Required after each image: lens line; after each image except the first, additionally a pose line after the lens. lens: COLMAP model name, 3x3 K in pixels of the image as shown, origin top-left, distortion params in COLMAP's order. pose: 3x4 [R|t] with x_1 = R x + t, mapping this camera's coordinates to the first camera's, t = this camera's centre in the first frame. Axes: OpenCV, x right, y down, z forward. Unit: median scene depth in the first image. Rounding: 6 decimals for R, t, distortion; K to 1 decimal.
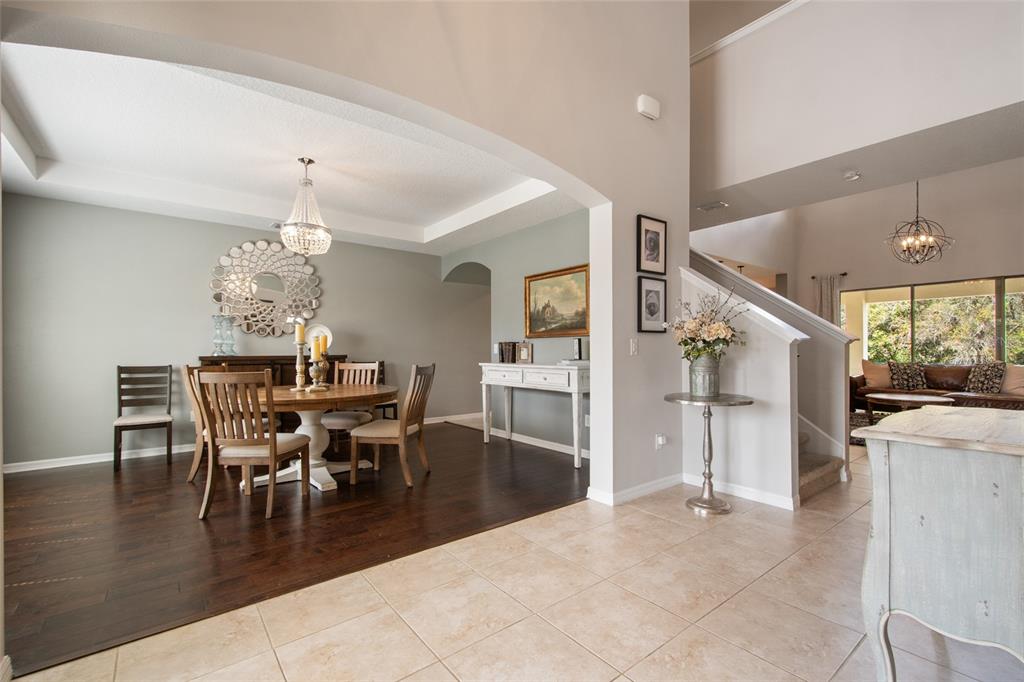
lens RADIAL K [[448.9, 0, 514.2], [0, 448.9, 350.3], [0, 0, 1]] dist [0.000520, -0.001002]
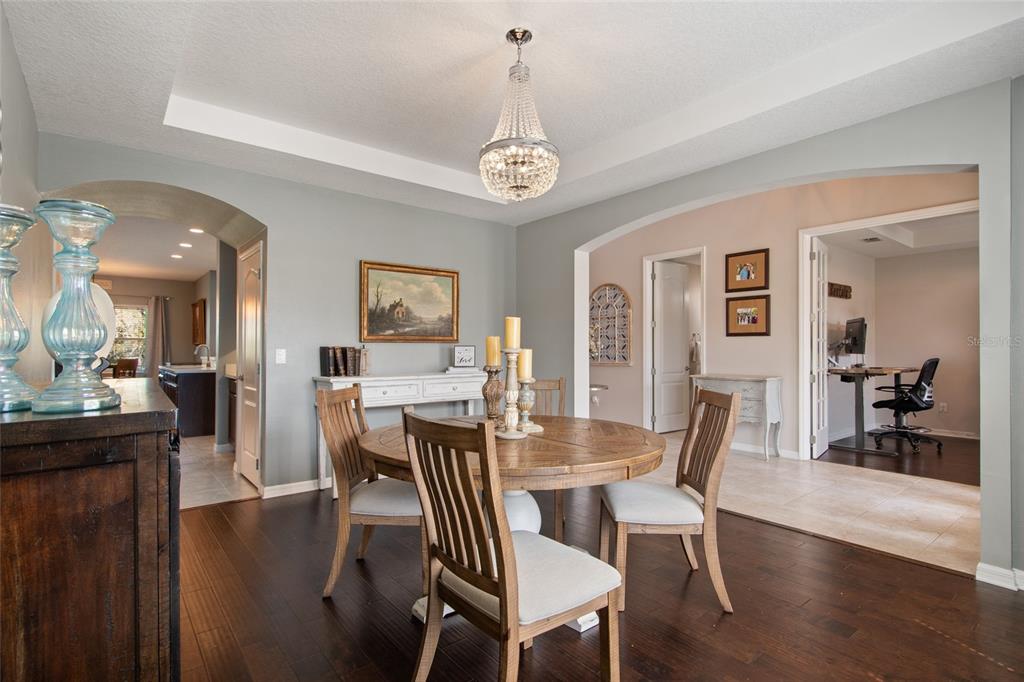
lens RADIAL K [[503.3, 0, 513.5], [0, 503.3, 345.3], [0, 0, 1]] dist [0.000620, 0.000067]
pose [[-0.007361, 0.010481, 0.999918, -0.909094], [-0.002104, 0.999943, -0.010497, -0.014647], [-0.999971, -0.002181, -0.007338, 0.832965]]
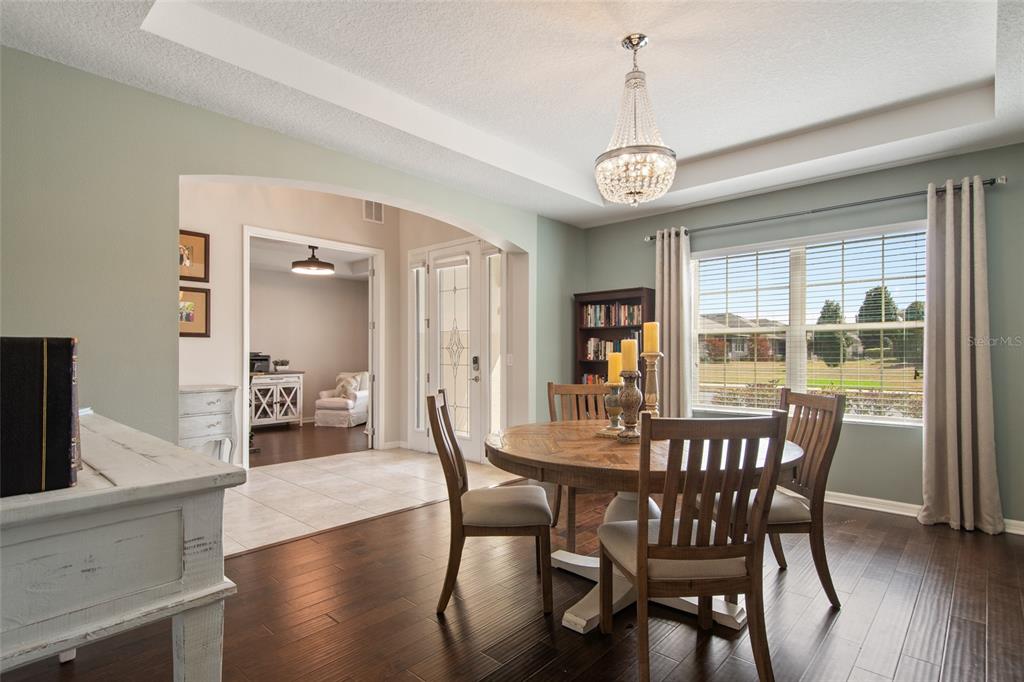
lens RADIAL K [[524.9, 0, 513.1], [0, 524.9, 347.6], [0, 0, 1]] dist [0.000988, 0.000066]
pose [[-0.987074, 0.004889, -0.160192, -0.162496], [0.006939, 0.999901, -0.012239, -0.013192], [0.160117, -0.013192, -0.987010, 1.354671]]
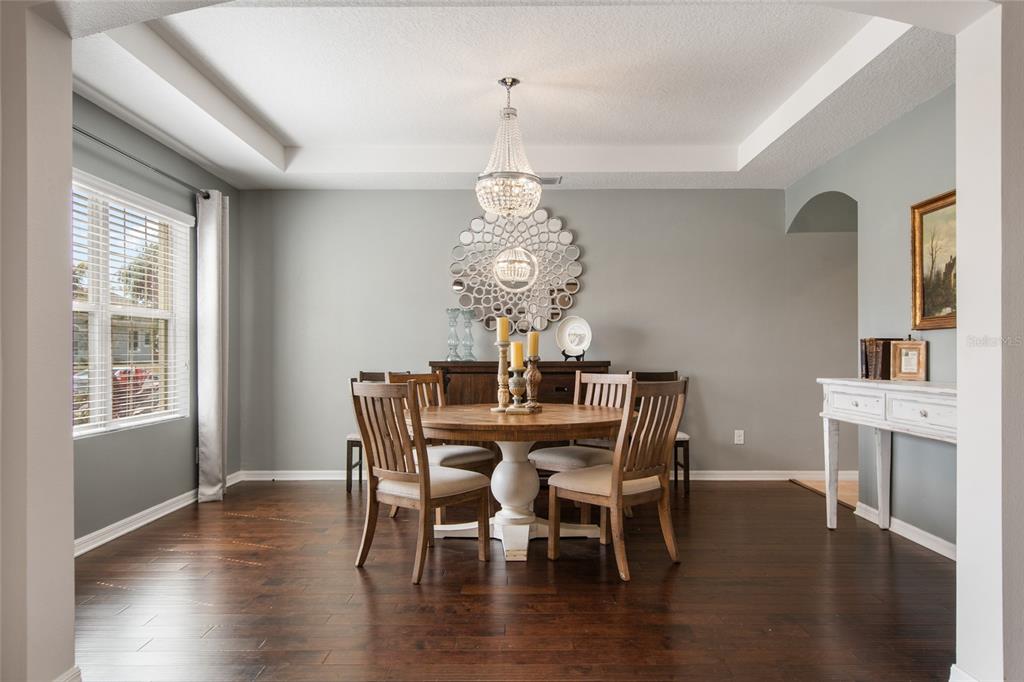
lens RADIAL K [[696.1, 0, 515.2], [0, 696.1, 355.0], [0, 0, 1]] dist [0.006037, -0.005429]
pose [[0.774805, 0.002984, -0.632193, 0.188986], [-0.001211, 0.999994, 0.003236, -0.001773], [0.632199, -0.001742, 0.774804, 0.140226]]
